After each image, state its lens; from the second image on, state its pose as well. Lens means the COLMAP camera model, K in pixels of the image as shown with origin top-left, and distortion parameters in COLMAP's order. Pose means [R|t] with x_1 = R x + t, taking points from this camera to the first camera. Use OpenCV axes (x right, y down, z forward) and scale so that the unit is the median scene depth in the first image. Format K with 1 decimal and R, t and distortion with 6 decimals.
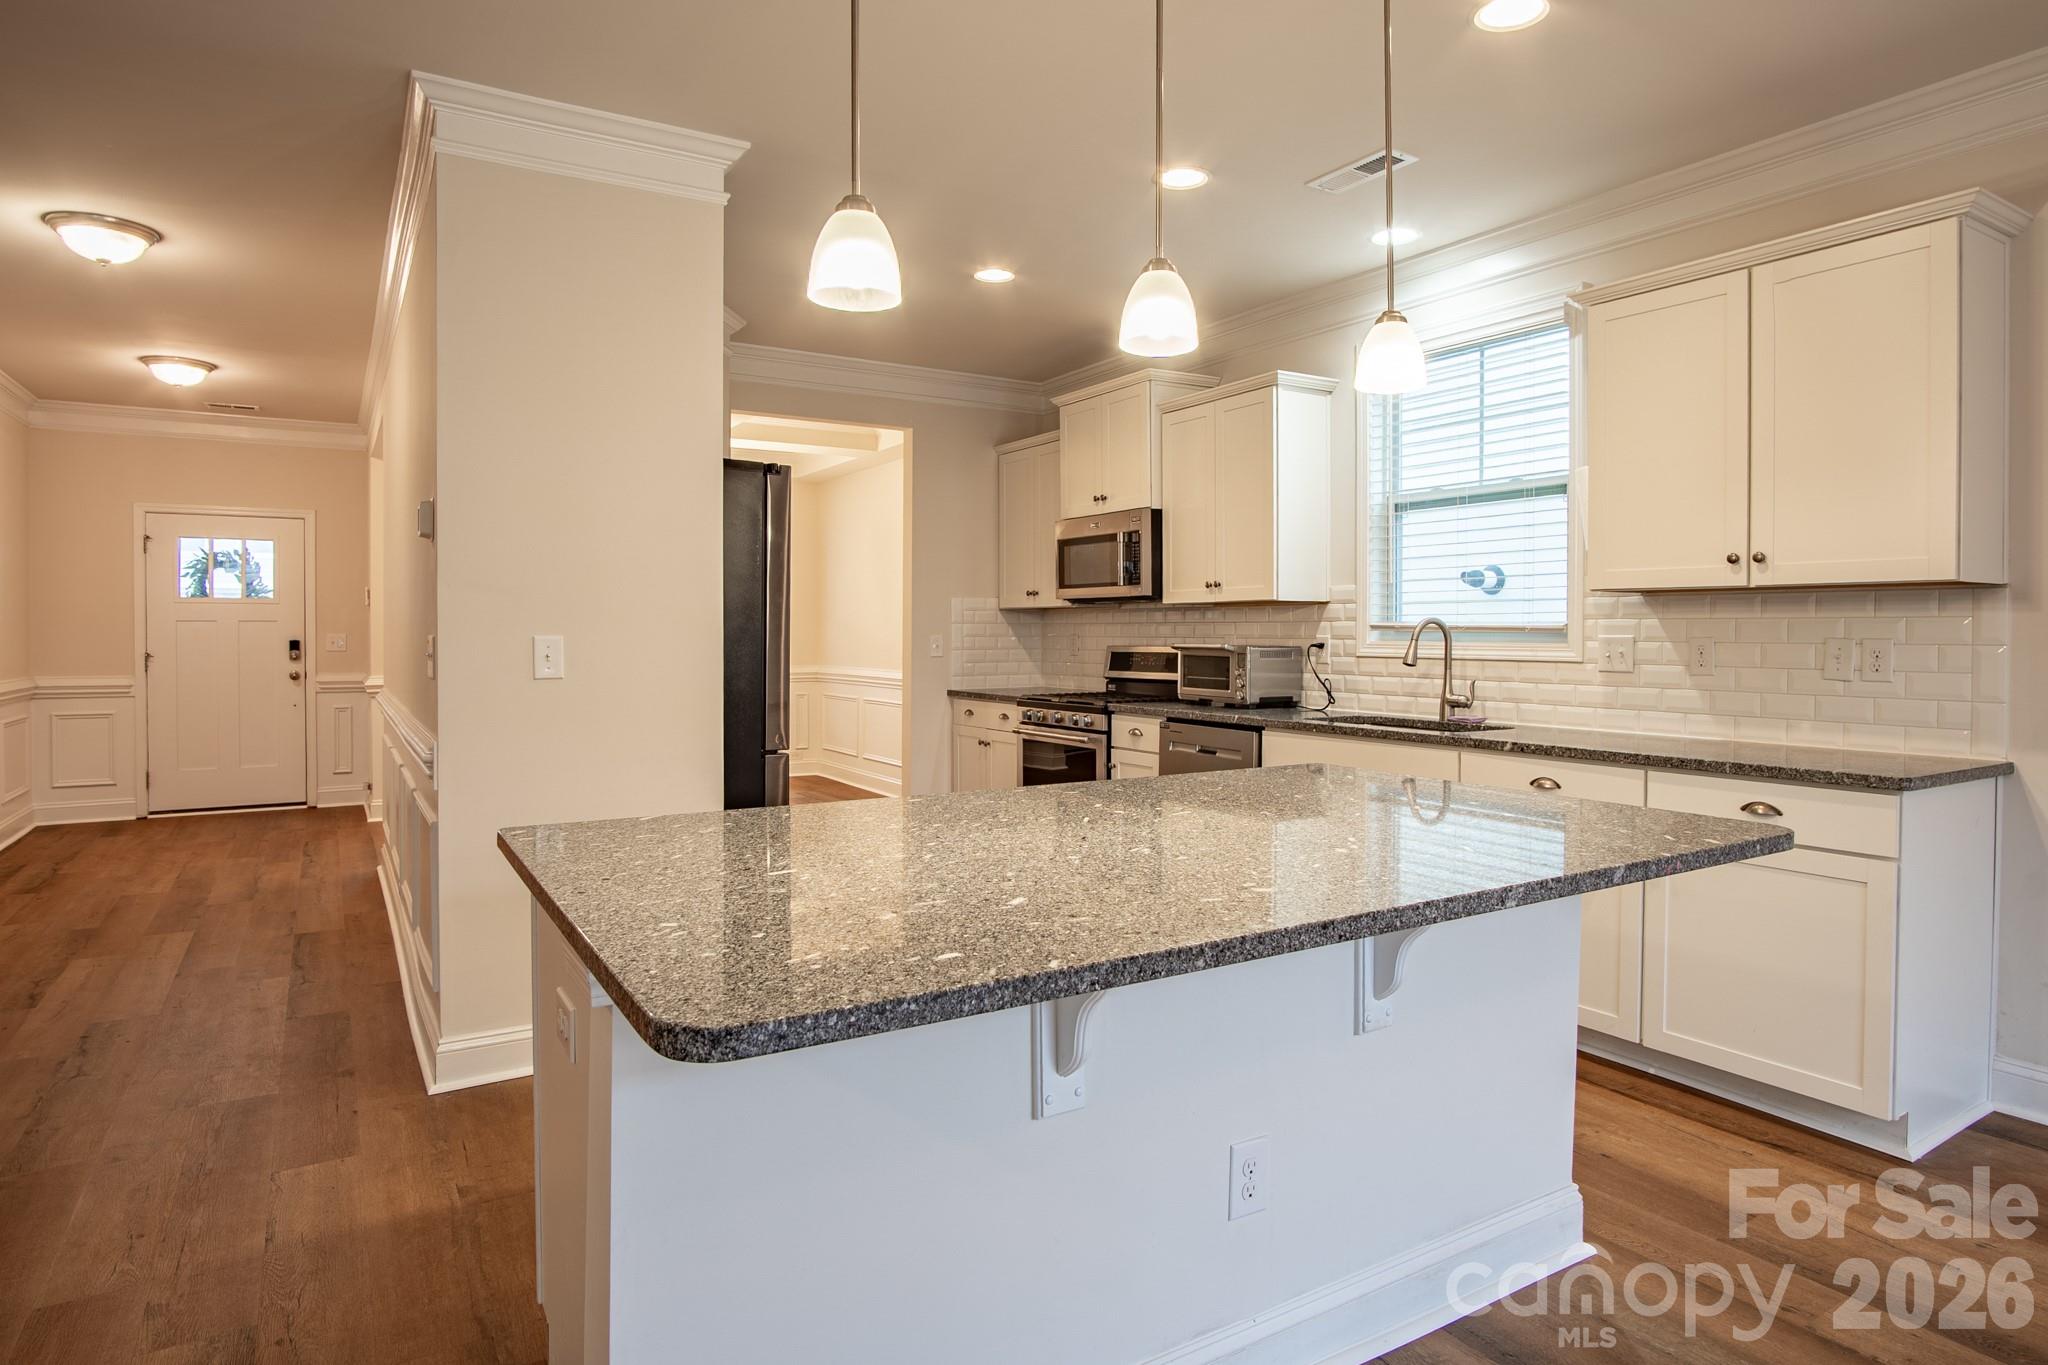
lens RADIAL K [[1144.4, 0, 1023.9], [0, 1144.4, 646.4], [0, 0, 1]] dist [0.002643, 0.000199]
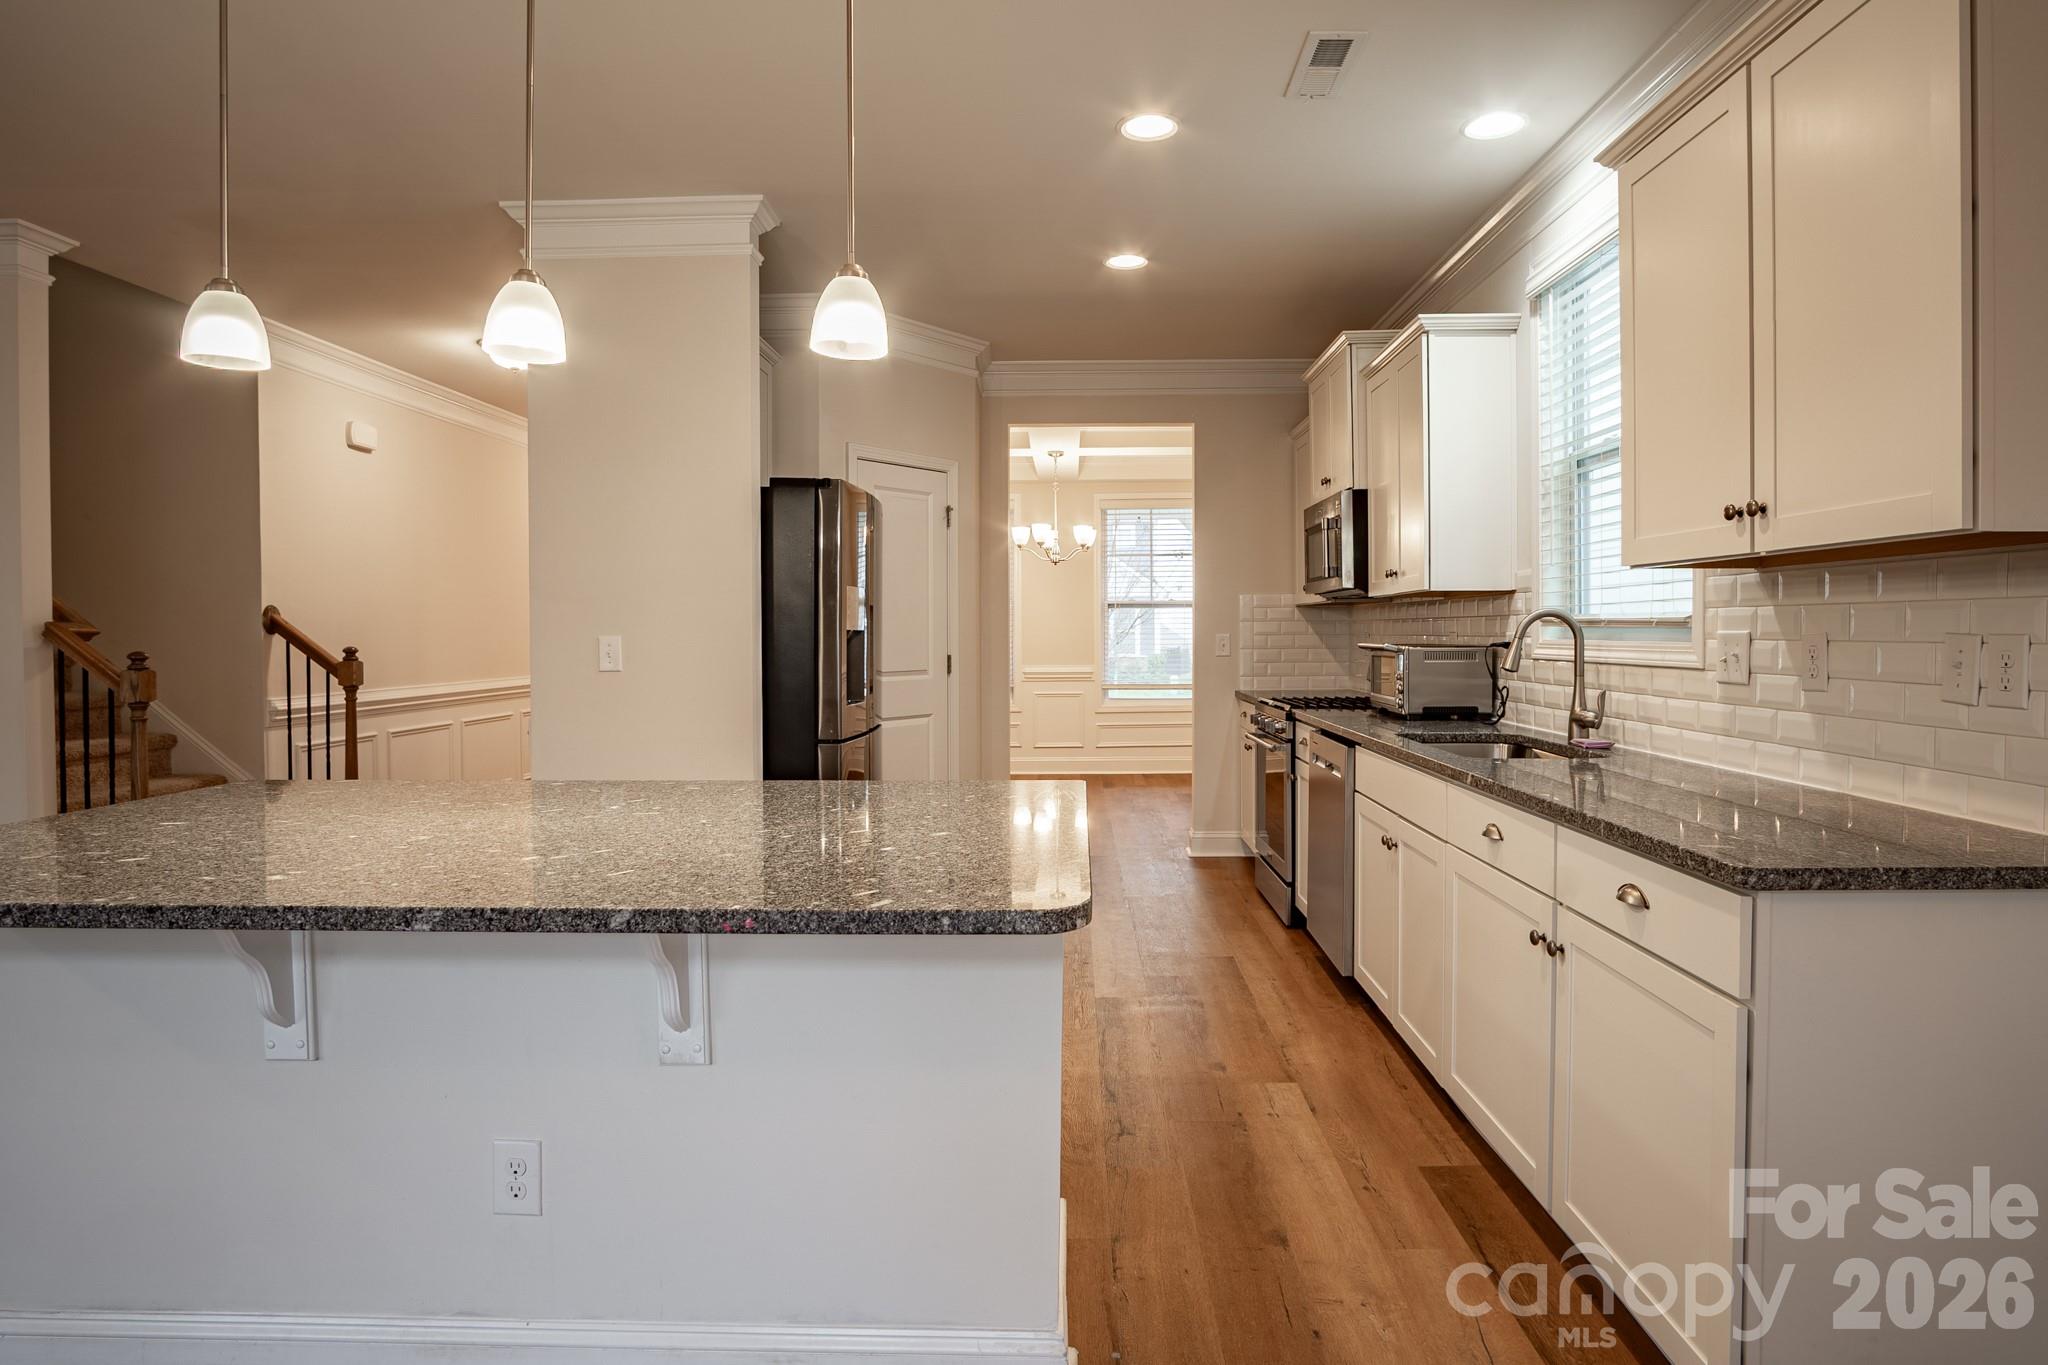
lens RADIAL K [[1108.4, 0, 1026.6], [0, 1108.4, 639.0], [0, 0, 1]] dist [-0.042218, 0.018628]
pose [[0.835435, -0.000531, -0.549588, 0.520118], [-0.002596, 0.999985, -0.004912, -0.000162], [0.549582, 0.005530, 0.835421, 0.214885]]
